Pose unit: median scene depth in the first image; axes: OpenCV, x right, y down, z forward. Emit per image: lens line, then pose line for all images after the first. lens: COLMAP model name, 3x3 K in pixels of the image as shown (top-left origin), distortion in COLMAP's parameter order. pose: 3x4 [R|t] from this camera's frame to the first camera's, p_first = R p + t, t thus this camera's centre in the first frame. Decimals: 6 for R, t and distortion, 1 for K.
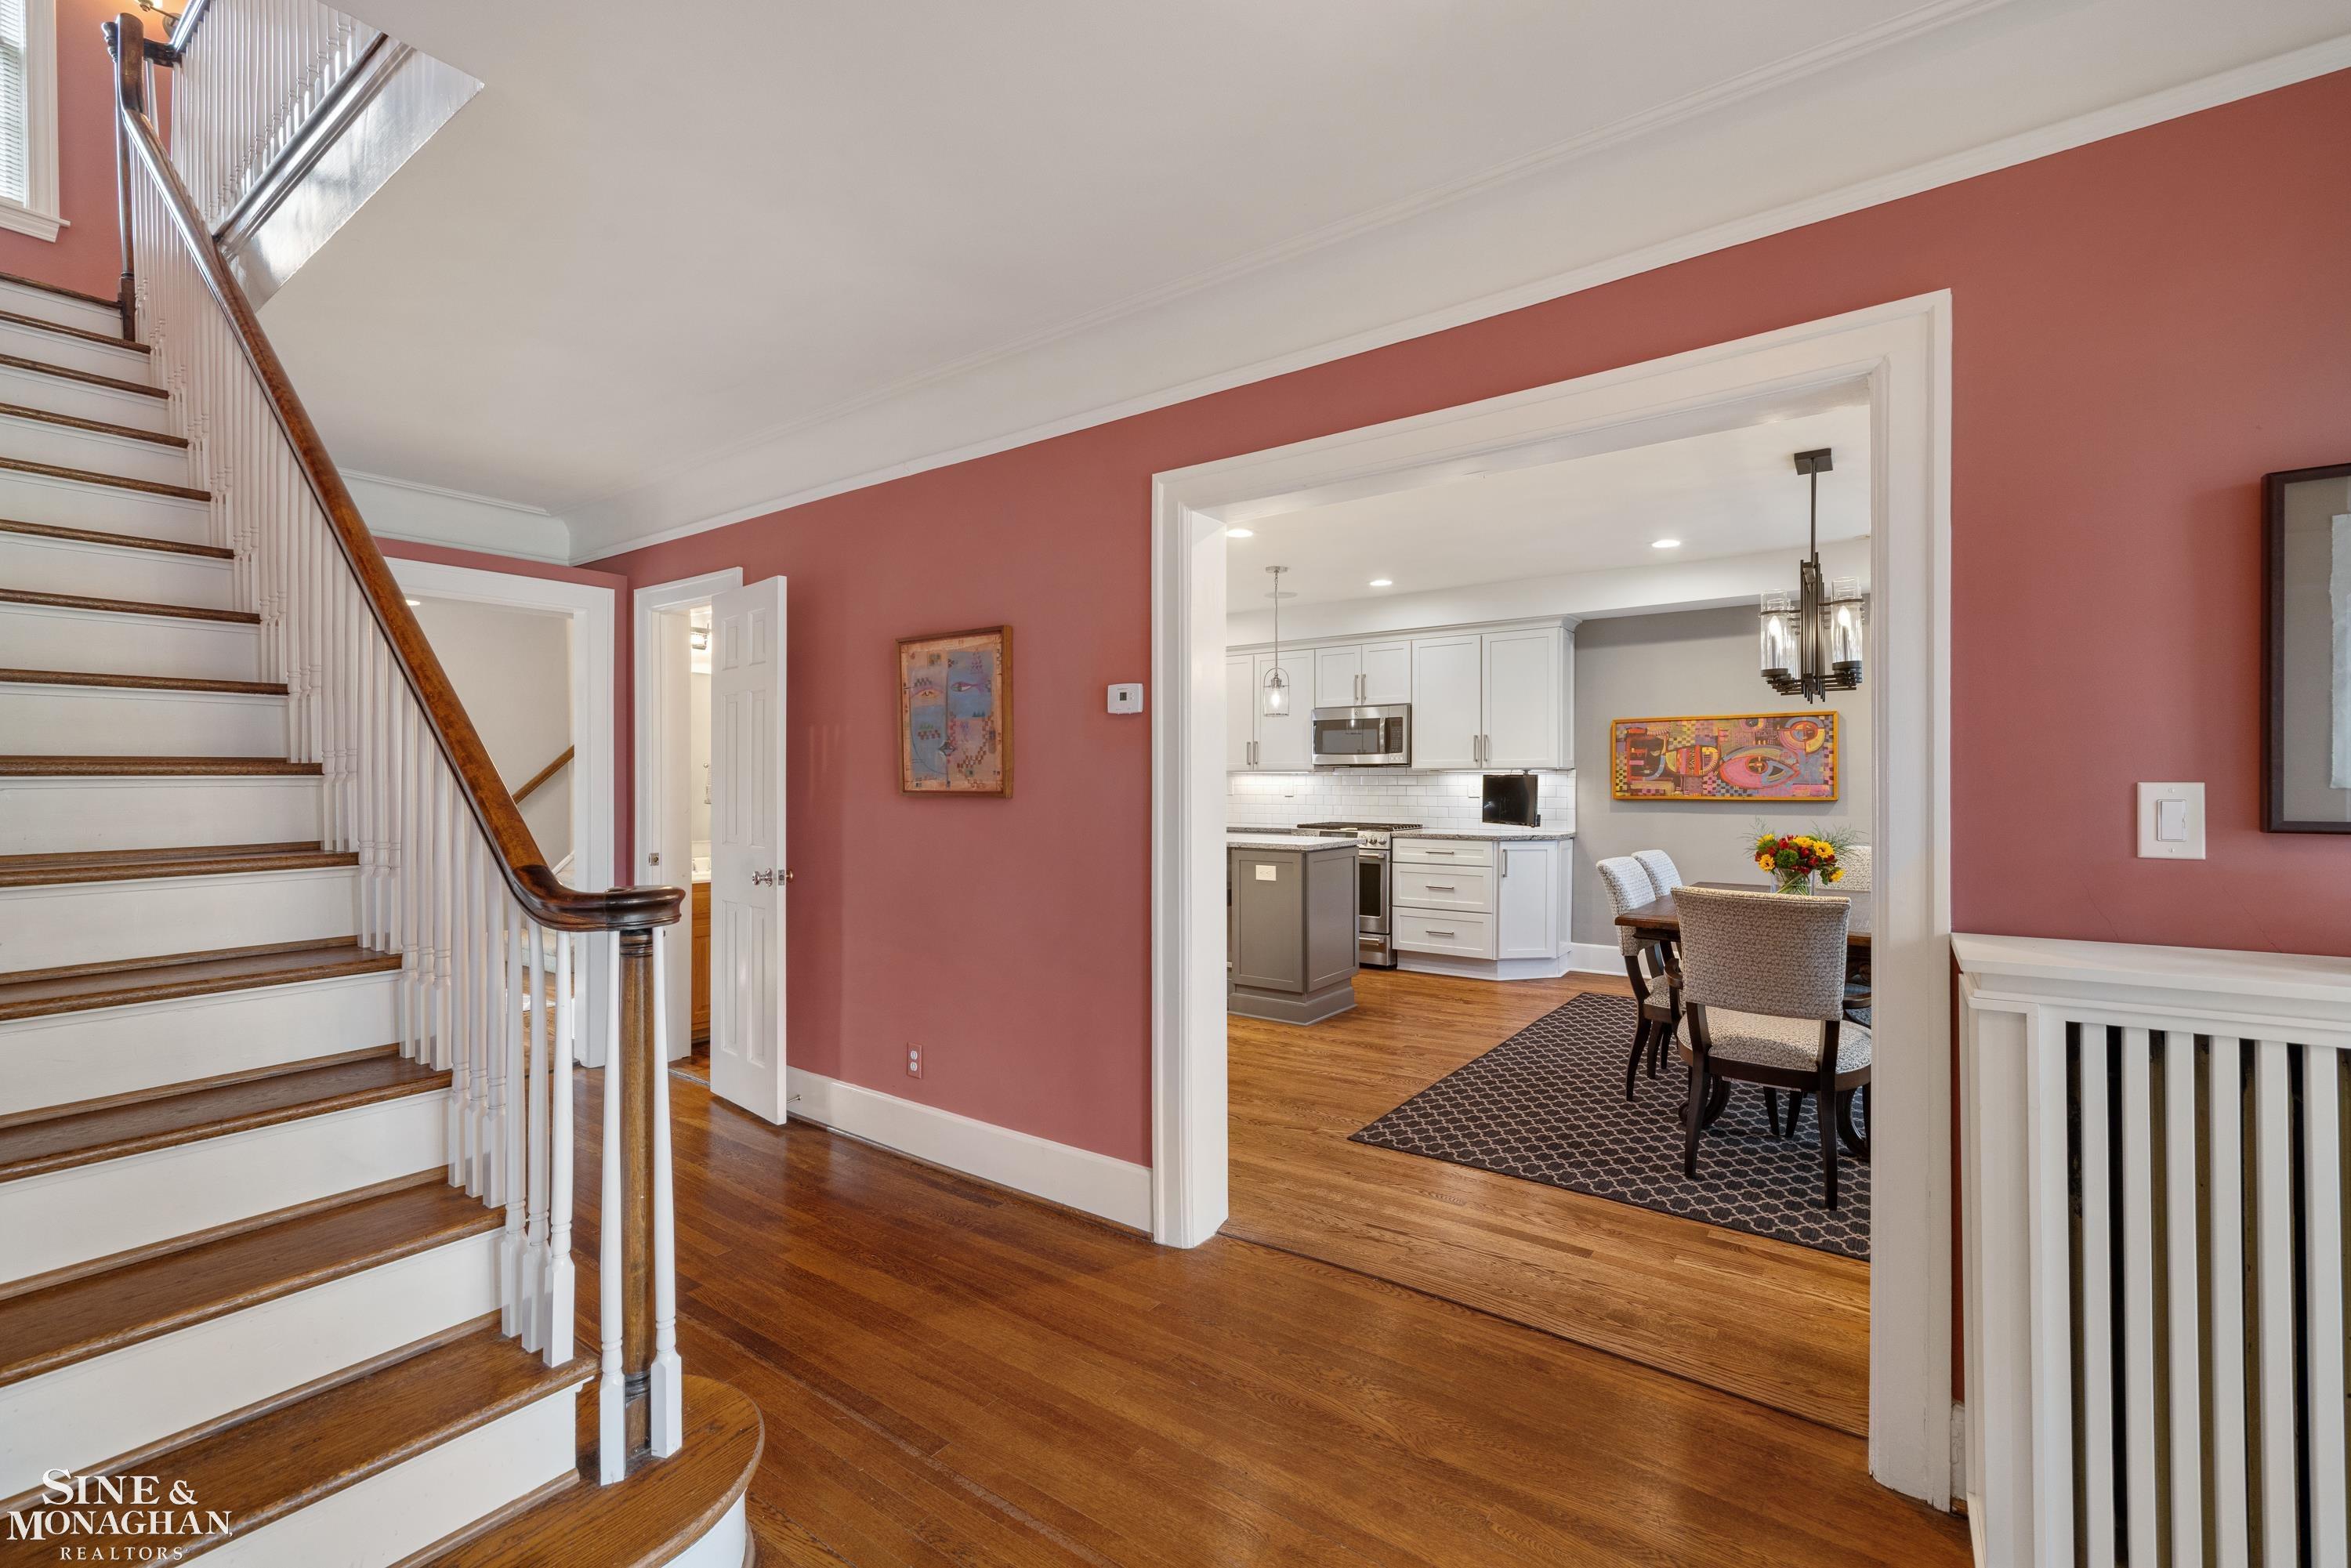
lens RADIAL K [[1002.6, 0, 1175.5], [0, 1002.6, 784.0], [0, 0, 1]] dist [0.000775, 0.000079]
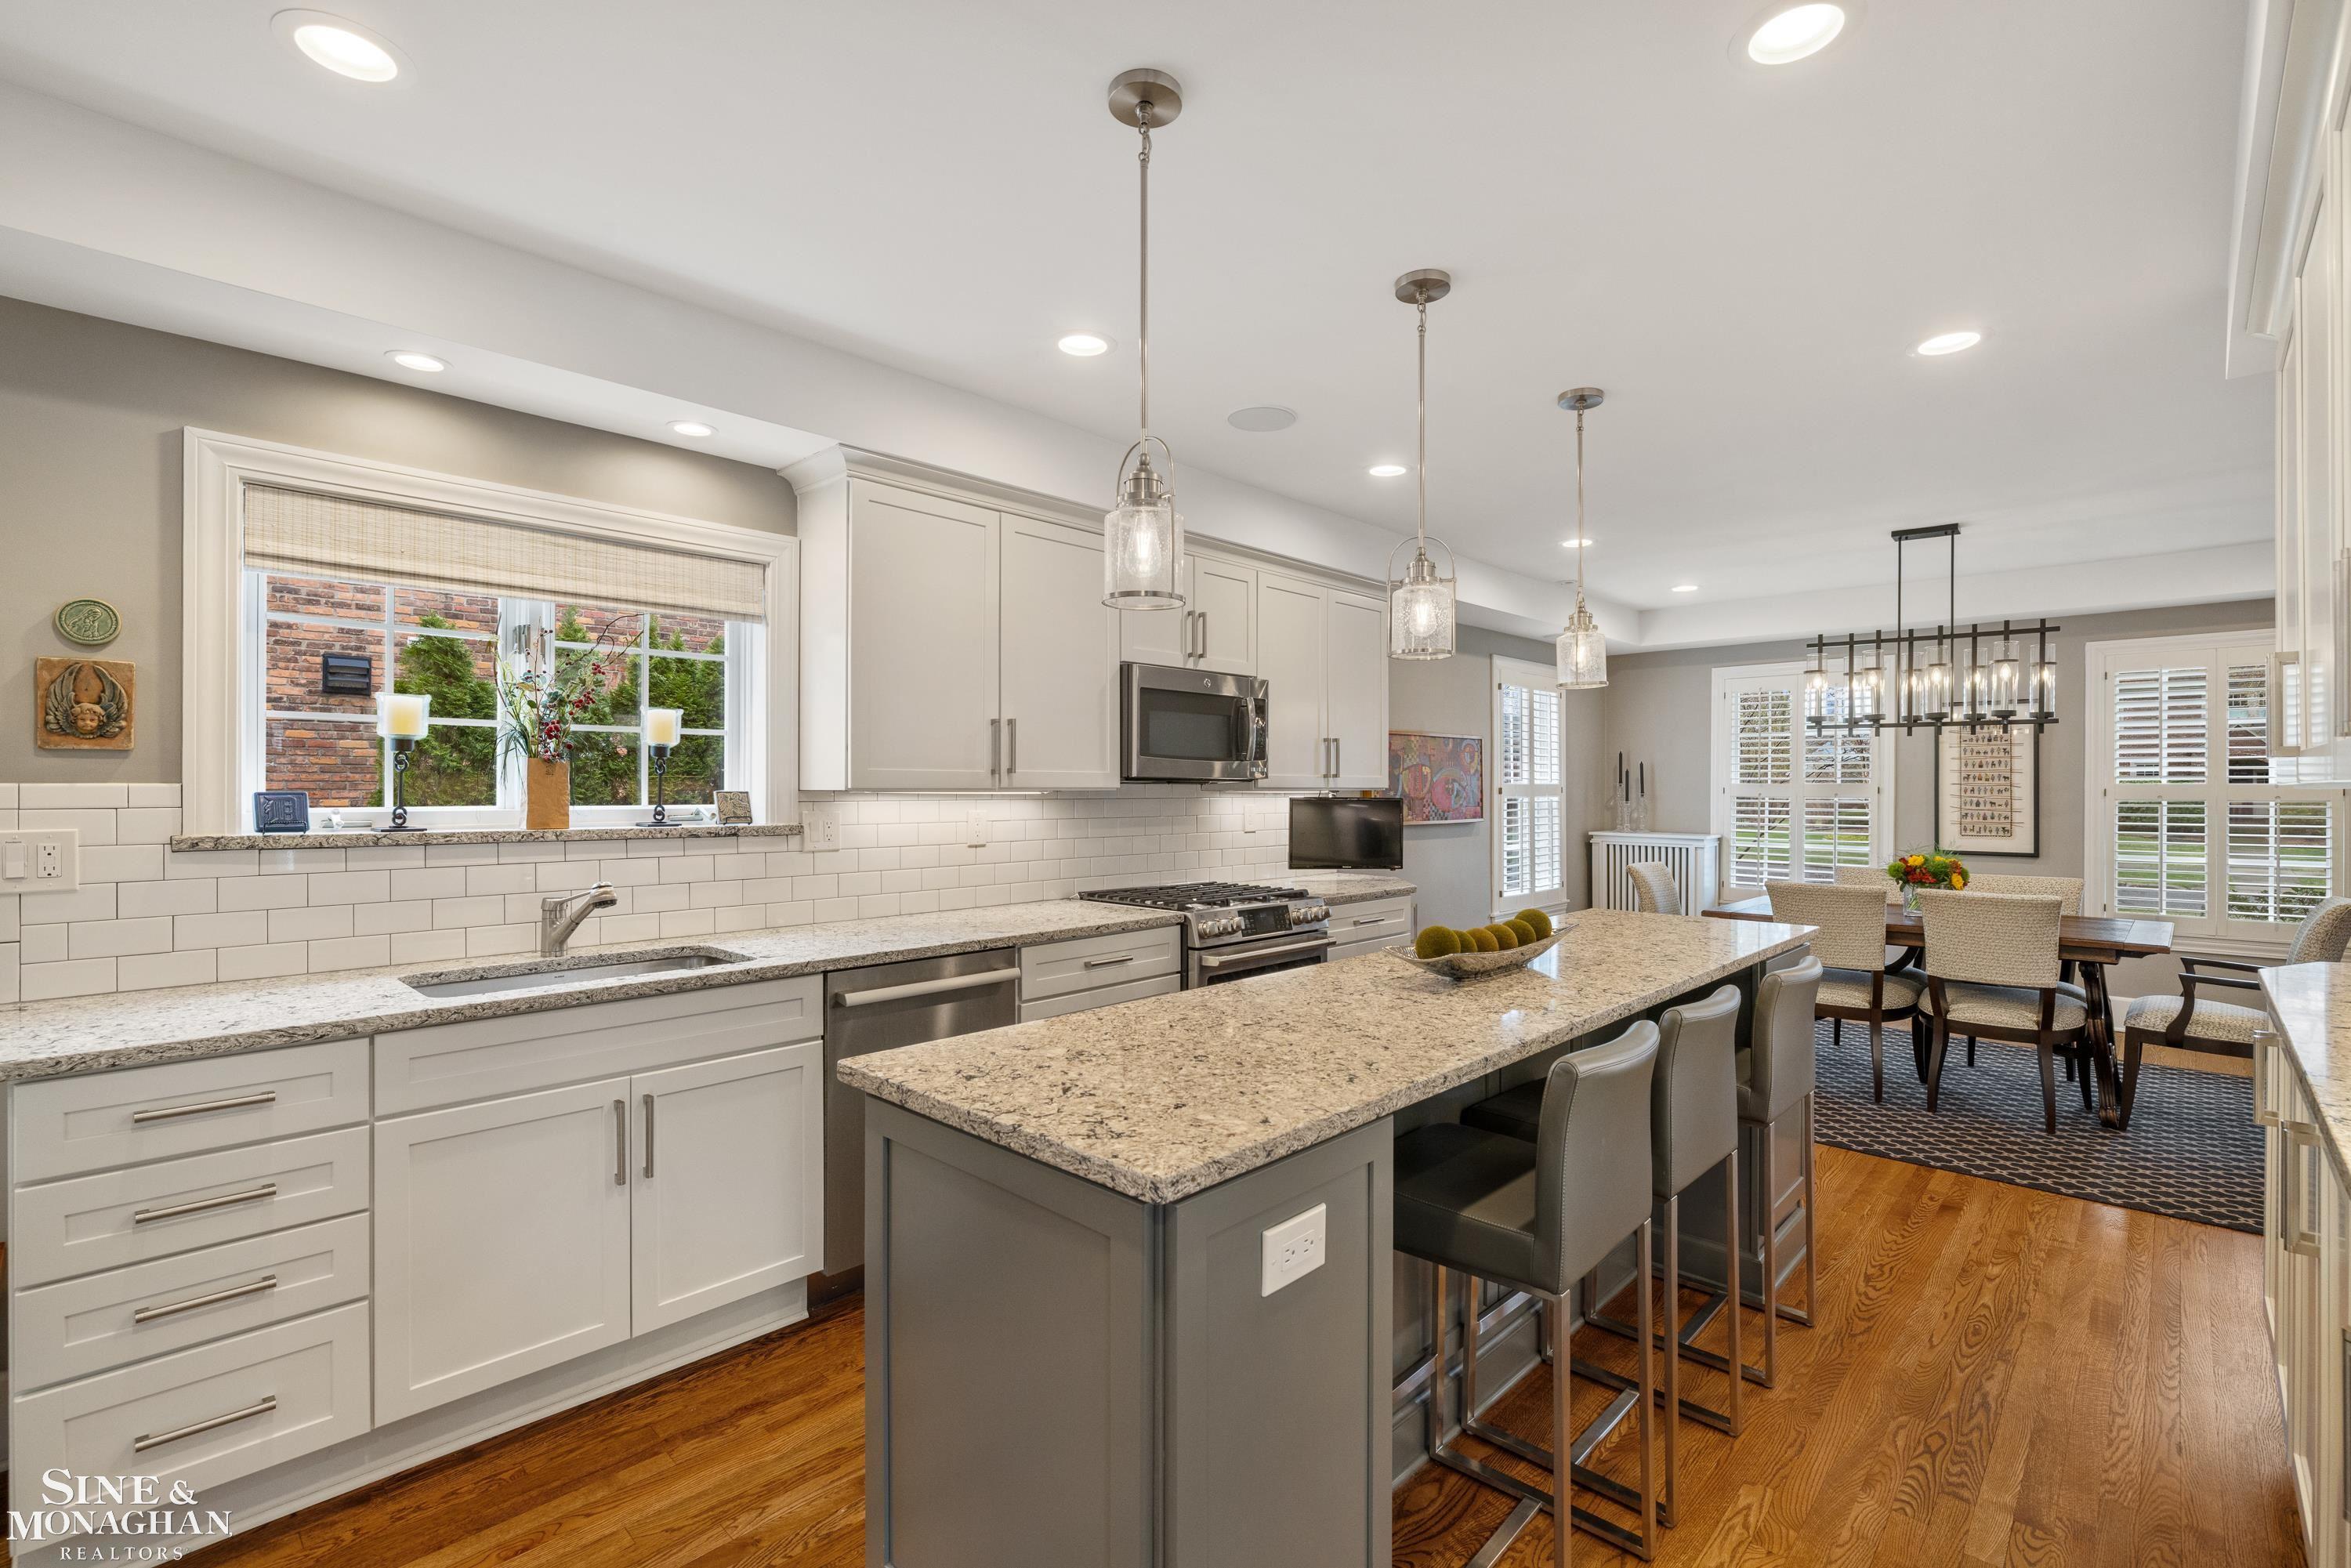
lens RADIAL K [[1046.1, 0, 1175.5], [0, 1046.1, 784.0], [0, 0, 1]] dist [-0.000157, 0.000198]
pose [[0.143882, 0.006858, 0.989571, -0.370910], [0.002712, 0.999970, -0.007324, -0.013725], [-0.989591, 0.003737, 0.143859, 0.950785]]
